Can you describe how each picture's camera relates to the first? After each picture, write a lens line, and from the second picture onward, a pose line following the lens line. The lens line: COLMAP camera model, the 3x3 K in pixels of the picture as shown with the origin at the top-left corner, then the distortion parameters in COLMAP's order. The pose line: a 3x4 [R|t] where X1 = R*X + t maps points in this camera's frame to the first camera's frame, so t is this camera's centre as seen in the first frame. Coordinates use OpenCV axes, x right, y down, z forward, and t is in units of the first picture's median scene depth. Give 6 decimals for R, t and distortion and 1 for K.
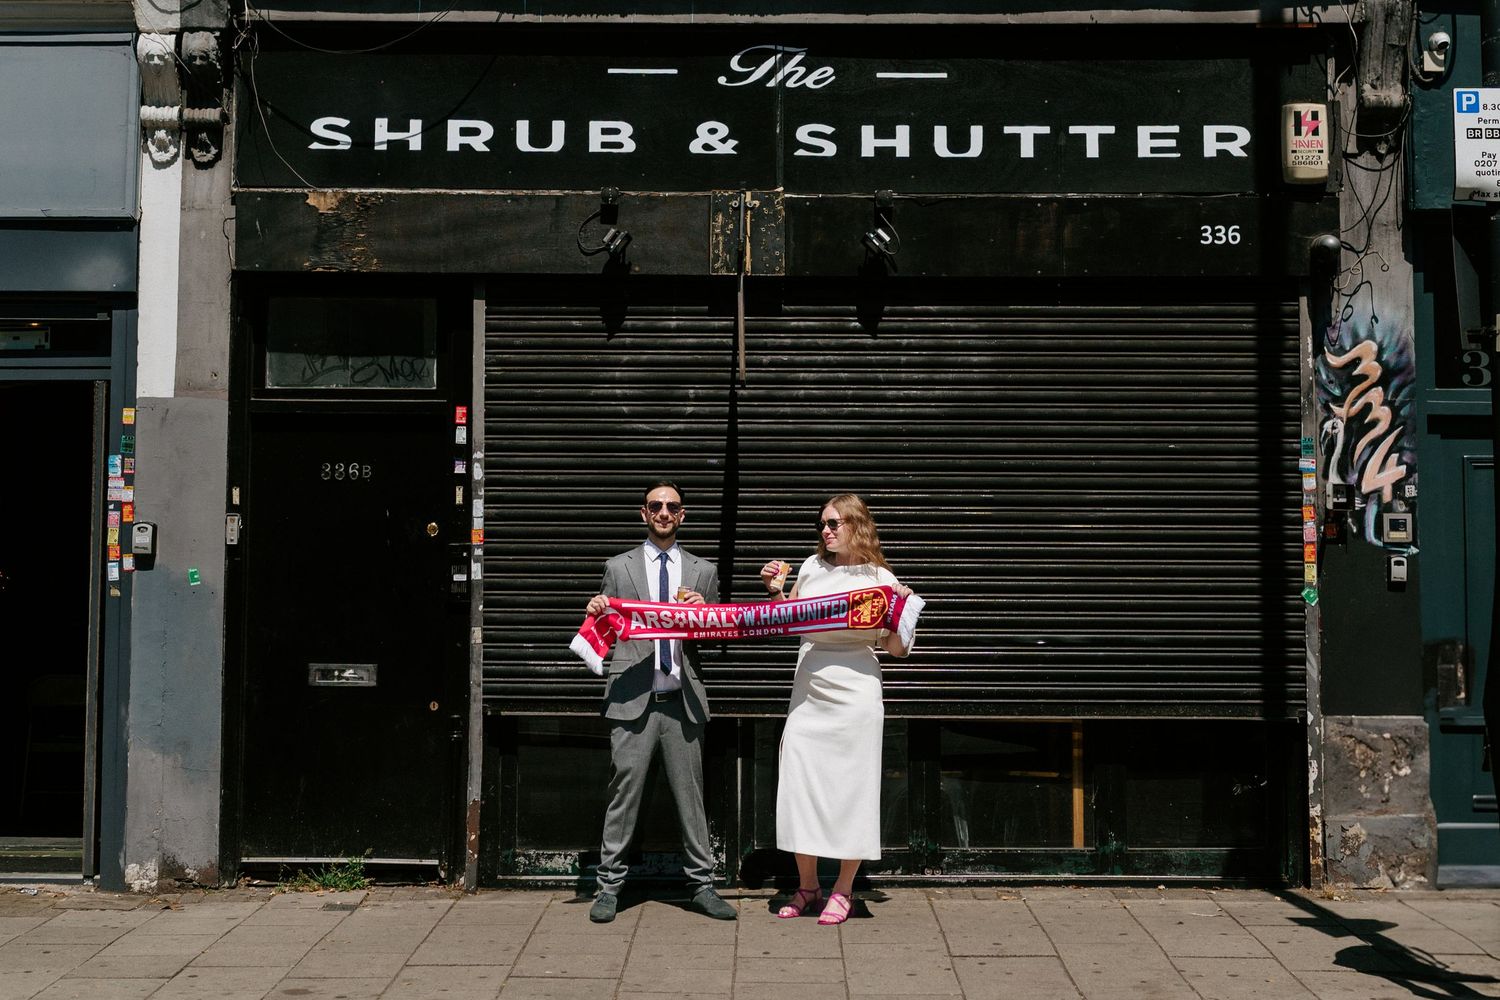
lens RADIAL K [[2253.0, 0, 750.0], [0, 2253.0, 500.0], [0, 0, 1]] dist [0.032295, 0.061510]
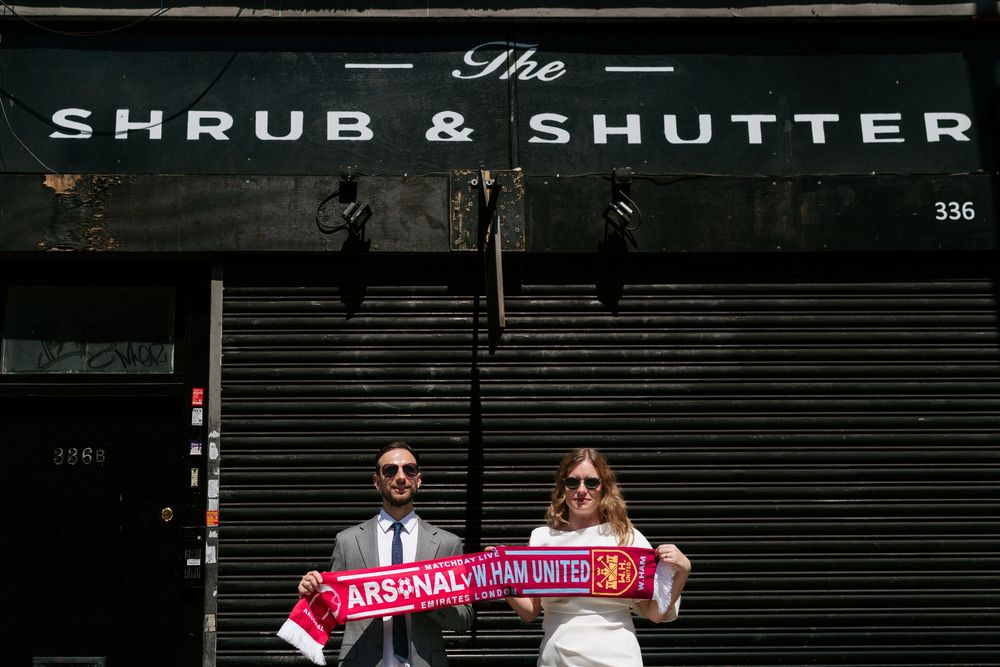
lens RADIAL K [[1551.6, 0, 450.2], [0, 1551.6, 334.5], [0, 0, 1]] dist [-0.009483, 0.127042]
pose [[0.999769, -0.010466, 0.018774, -0.030445], [0.012956, 0.990366, -0.137864, 0.029788], [-0.017150, 0.138076, 0.990273, 0.323814]]
